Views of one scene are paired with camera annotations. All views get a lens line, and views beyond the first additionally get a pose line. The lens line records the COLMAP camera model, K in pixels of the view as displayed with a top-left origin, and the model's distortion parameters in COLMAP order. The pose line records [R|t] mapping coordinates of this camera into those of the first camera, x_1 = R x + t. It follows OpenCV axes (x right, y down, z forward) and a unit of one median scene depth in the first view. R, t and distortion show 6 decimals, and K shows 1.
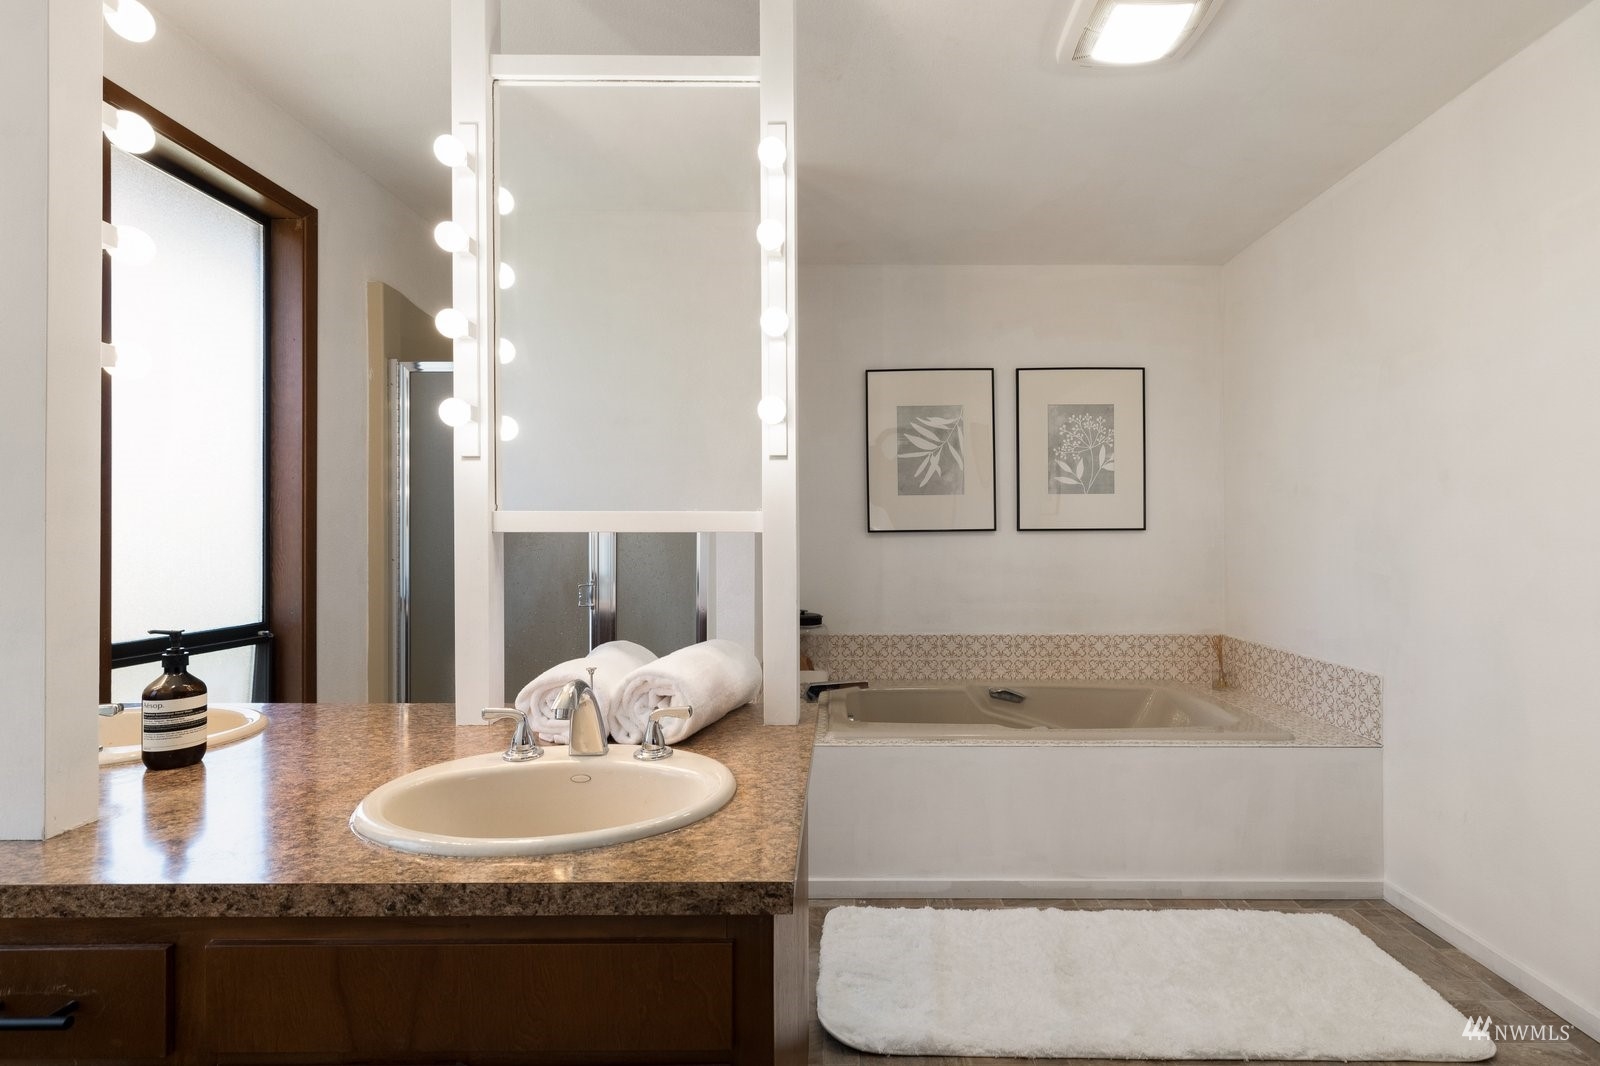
lens RADIAL K [[782.4, 0, 800.0], [0, 782.4, 533.0], [0, 0, 1]] dist [0.002959, 0.000507]
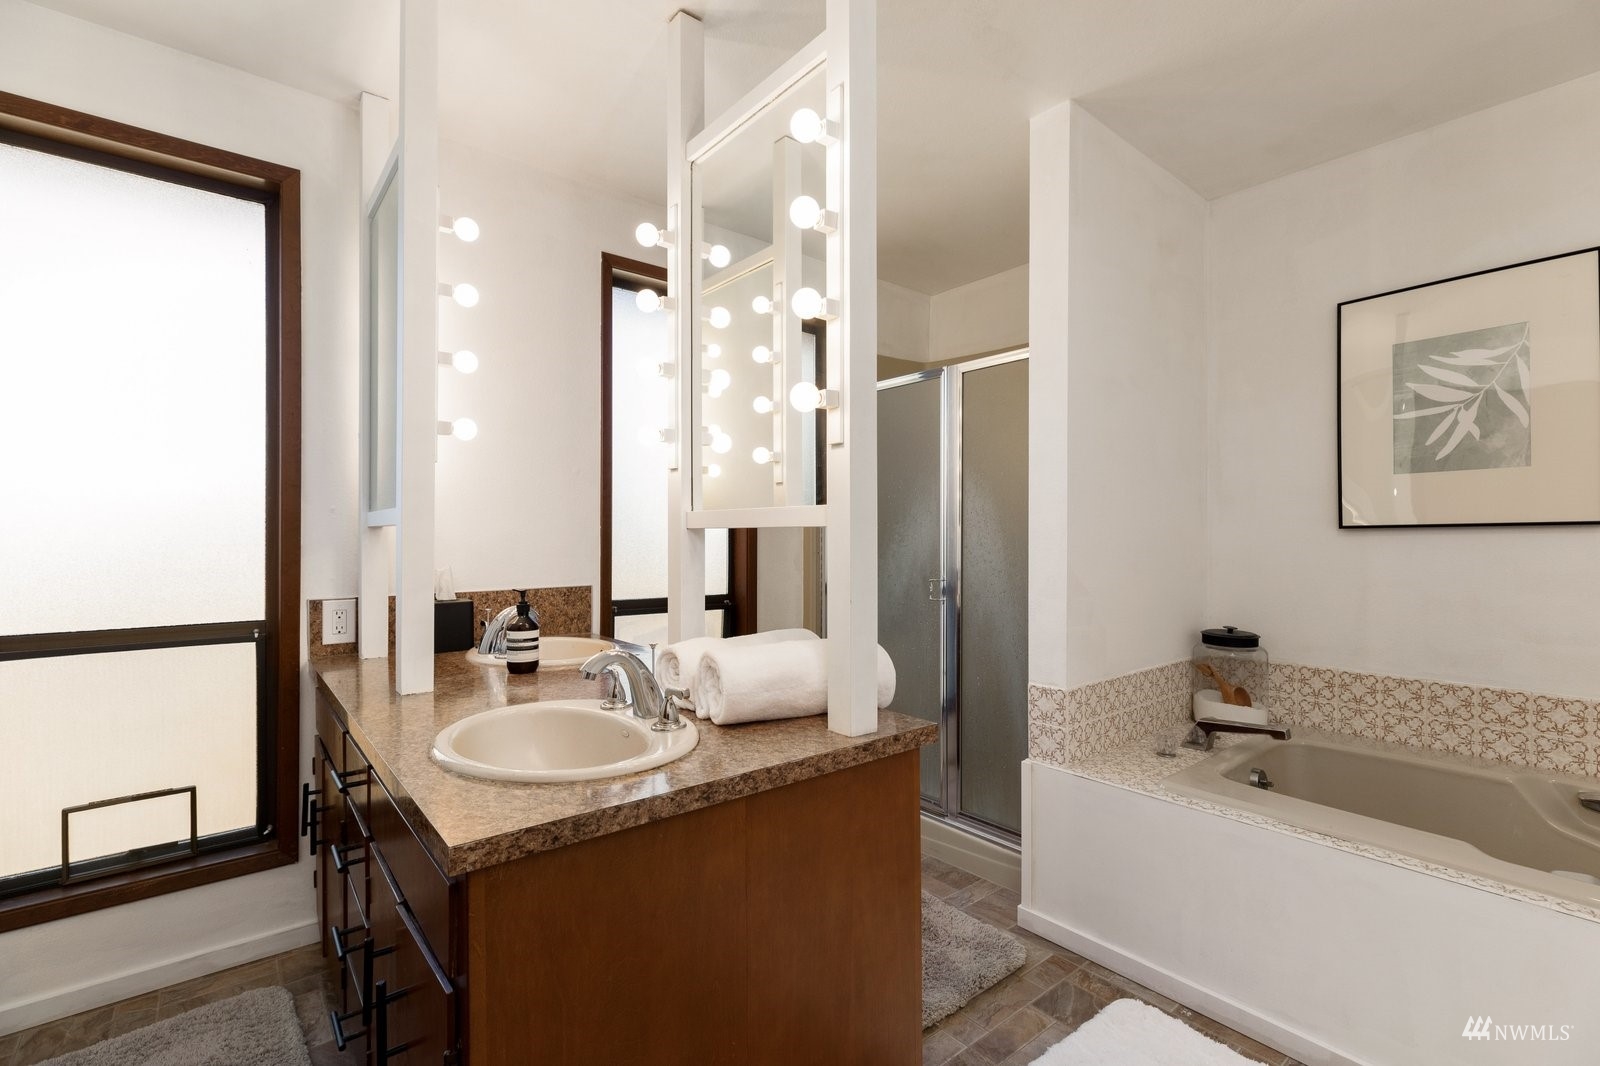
lens RADIAL K [[716.8, 0, 800.0], [0, 716.8, 533.0], [0, 0, 1]] dist [0.000044, 0.000185]
pose [[0.634353, -0.001566, -0.773042, 0.280963], [0.000955, 0.999999, -0.001243, 0.003741], [0.773043, 0.000050, 0.634354, 0.197120]]
